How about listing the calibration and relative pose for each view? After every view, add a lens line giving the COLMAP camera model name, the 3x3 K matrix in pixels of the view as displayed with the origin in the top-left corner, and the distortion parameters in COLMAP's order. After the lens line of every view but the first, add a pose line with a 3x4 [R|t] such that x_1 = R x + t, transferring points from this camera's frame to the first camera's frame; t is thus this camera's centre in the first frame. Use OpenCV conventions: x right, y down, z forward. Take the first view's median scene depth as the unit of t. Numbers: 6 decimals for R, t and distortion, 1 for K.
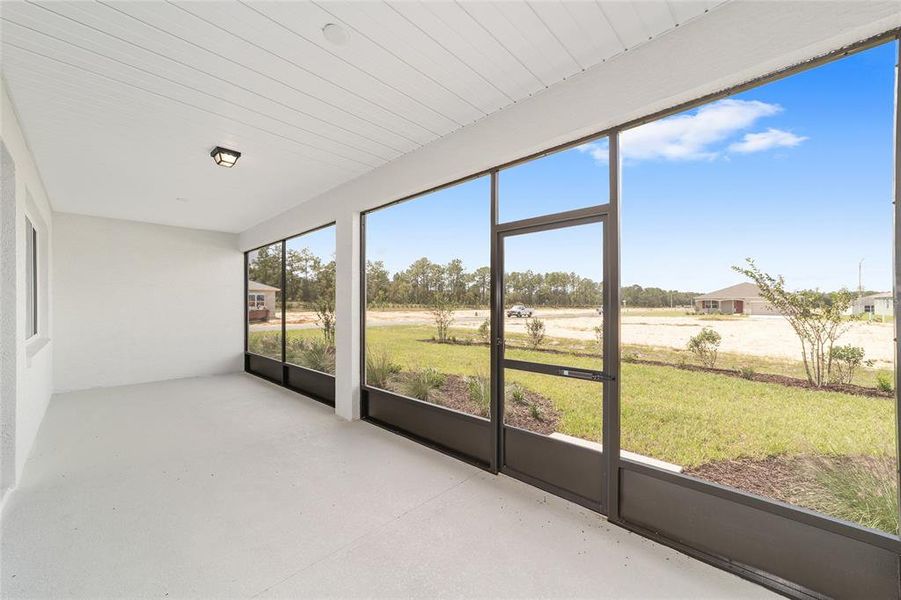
lens RADIAL K [[341.2, 0, 442.4], [0, 341.2, 302.9], [0, 0, 1]] dist [-0.007226, 0.000375]
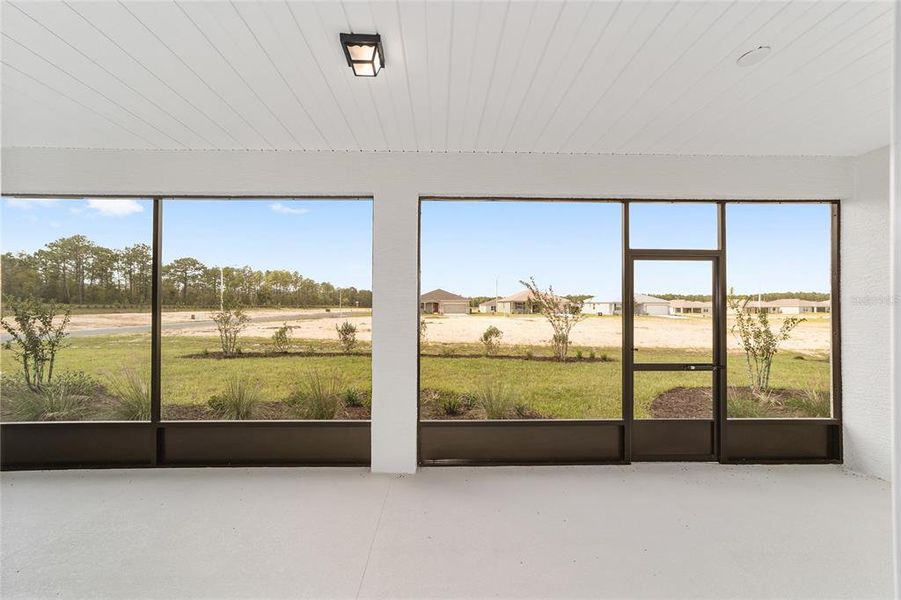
lens RADIAL K [[341.2, 0, 442.4], [0, 341.2, 302.9], [0, 0, 1]] dist [-0.007226, 0.000375]
pose [[0.707924, 0.007014, 0.706254, -0.217626], [-0.006753, 0.999972, -0.003163, -0.007281], [-0.706257, -0.002530, 0.707952, 0.123612]]
